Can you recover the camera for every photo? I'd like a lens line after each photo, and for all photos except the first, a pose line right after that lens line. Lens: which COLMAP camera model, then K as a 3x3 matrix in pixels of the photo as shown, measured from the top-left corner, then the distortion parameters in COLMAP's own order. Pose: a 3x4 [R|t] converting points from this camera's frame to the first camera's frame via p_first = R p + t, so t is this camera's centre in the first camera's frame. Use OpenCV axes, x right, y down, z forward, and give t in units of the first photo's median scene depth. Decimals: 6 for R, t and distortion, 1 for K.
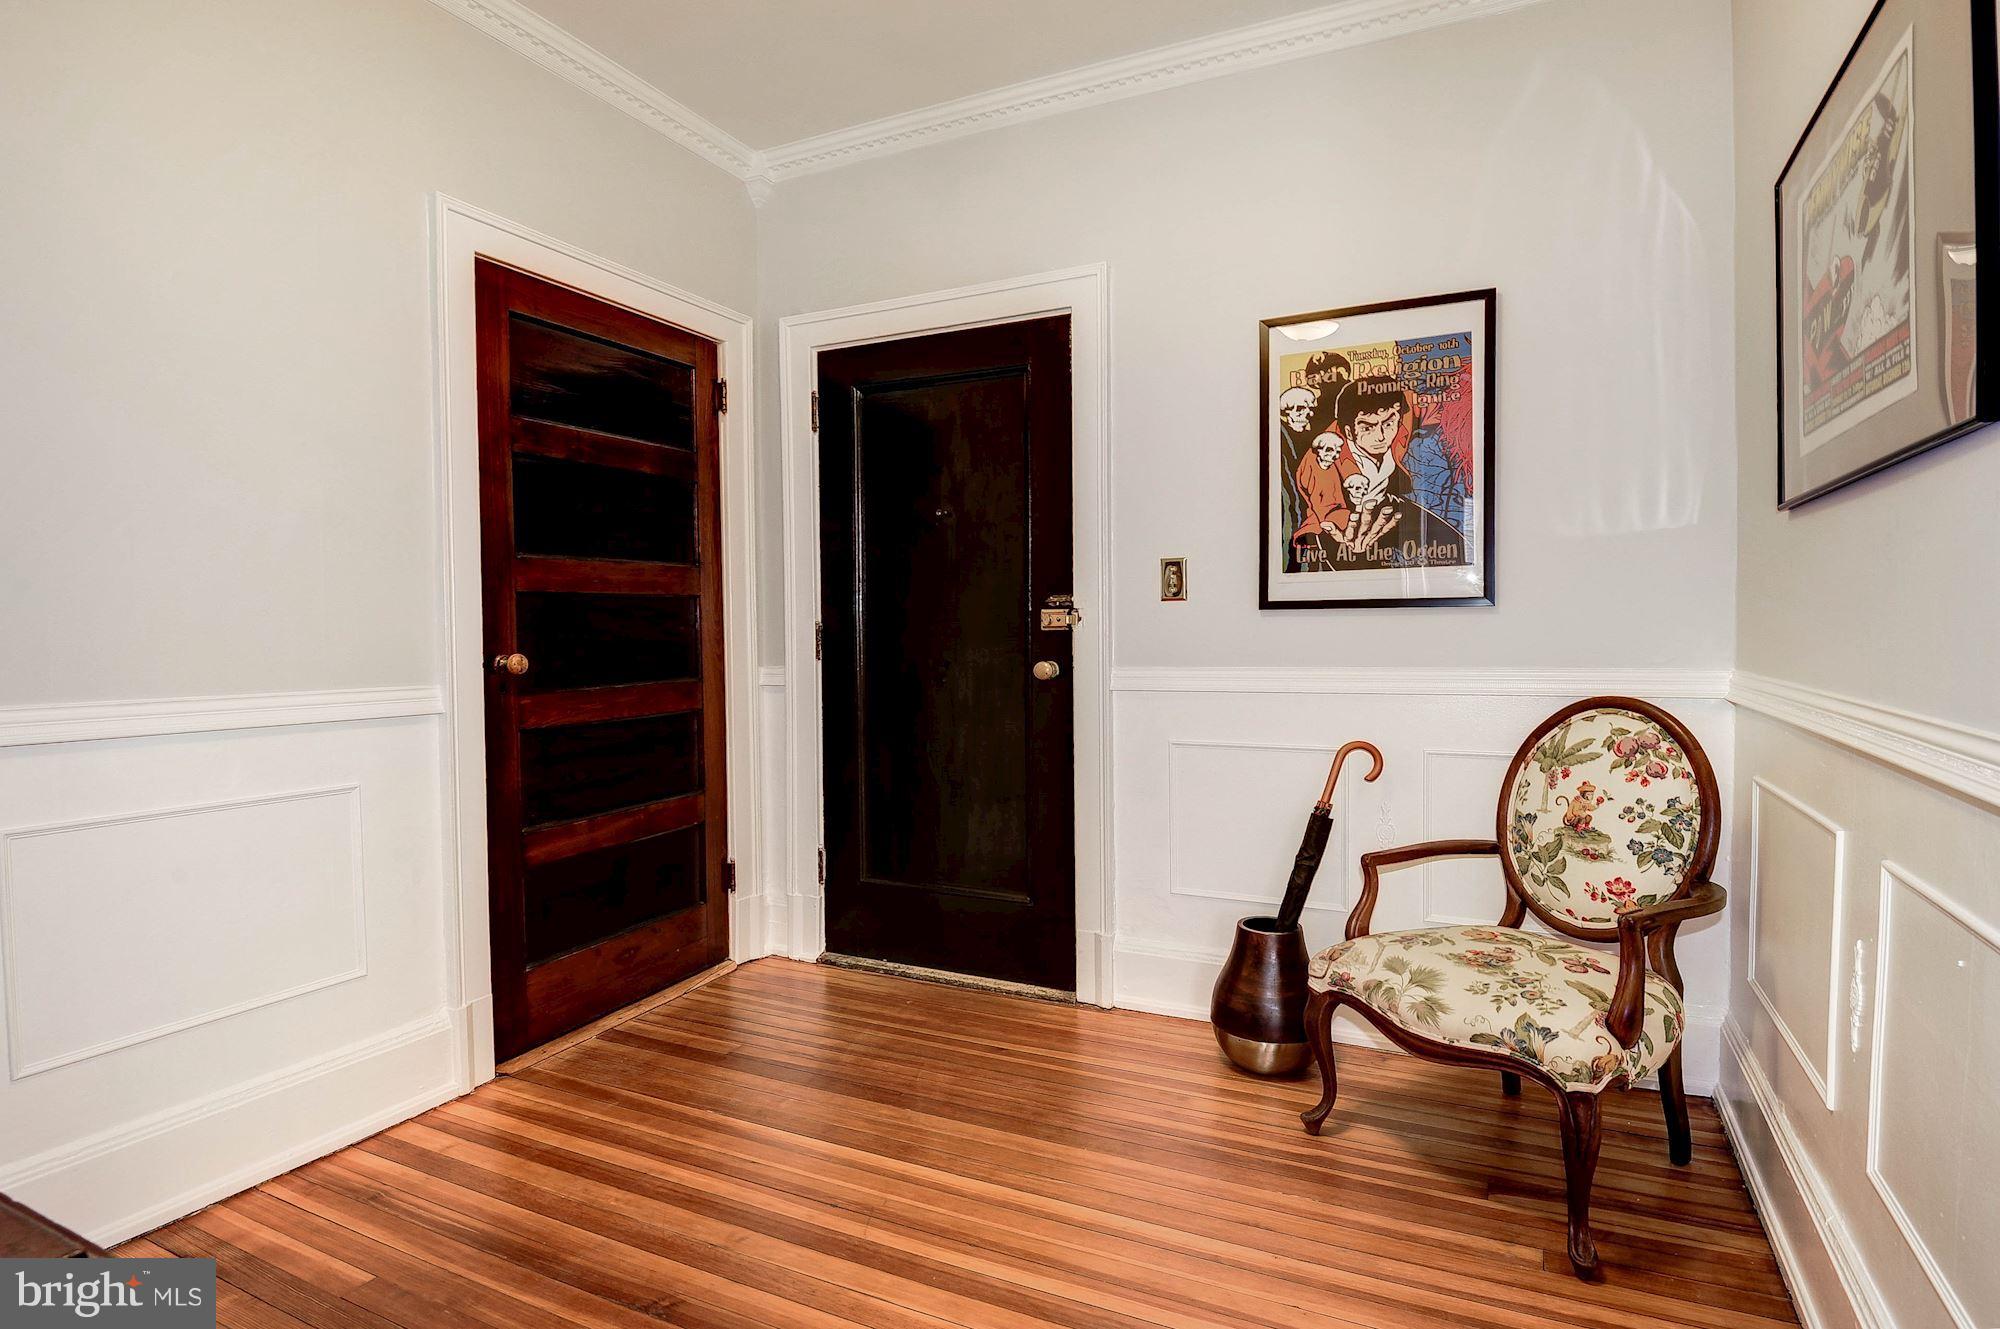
lens RADIAL K [[988.9, 0, 1081.8], [0, 988.9, 648.4], [0, 0, 1]] dist [0.002378, -0.015433]
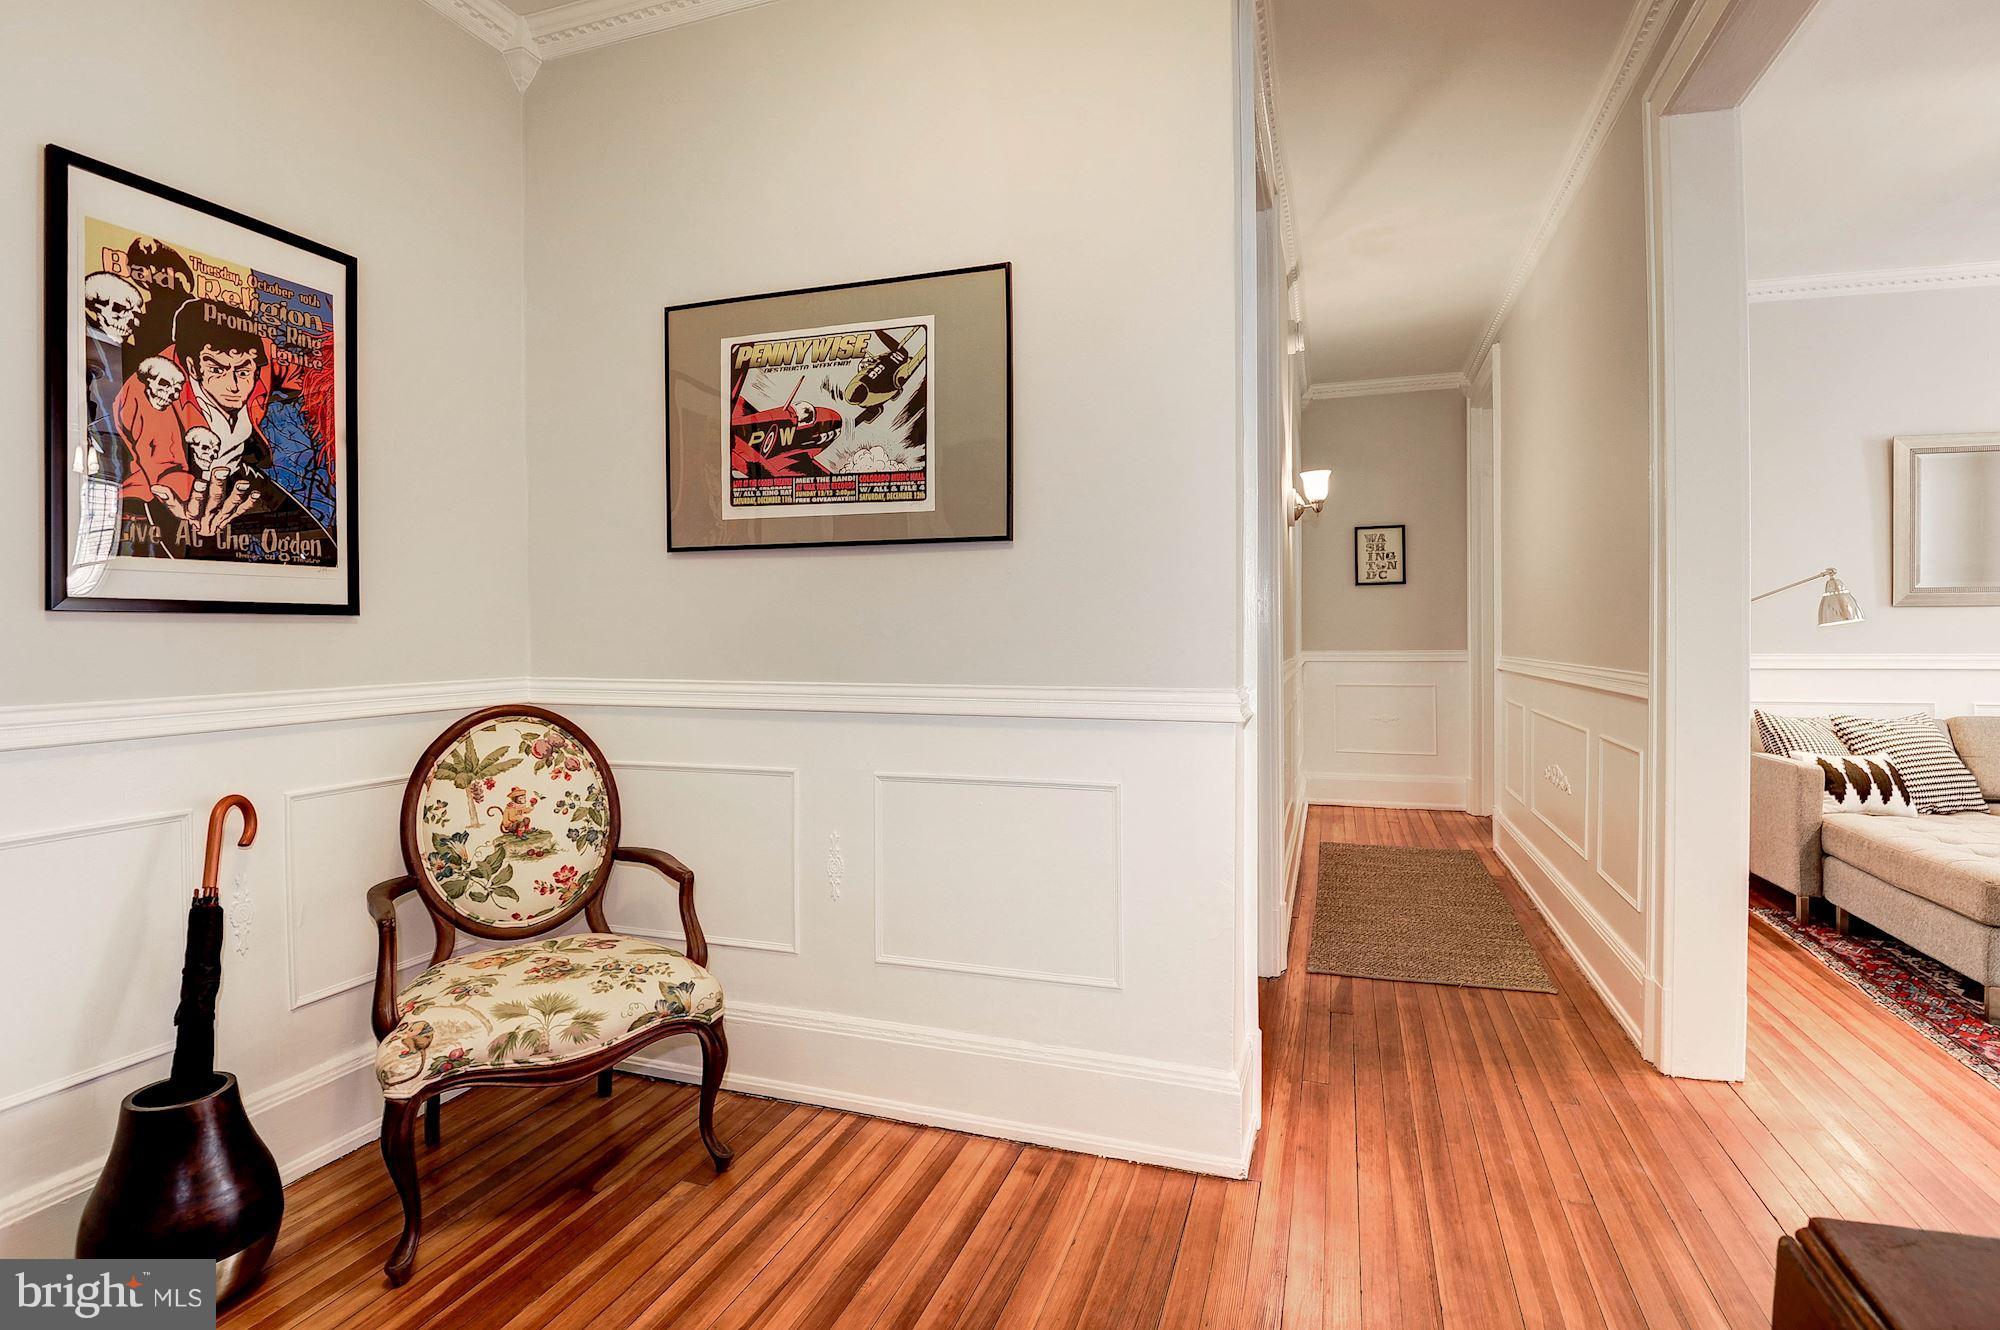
lens RADIAL K [[954.1, 0, 1072.8], [0, 954.1, 628.3], [0, 0, 1]] dist [-0.026903, -0.000771]
pose [[-0.116264, 0.015346, 0.993100, -0.484499], [0.027577, 0.999545, -0.012217, -0.003869], [-0.992835, 0.025967, -0.116634, 0.465628]]
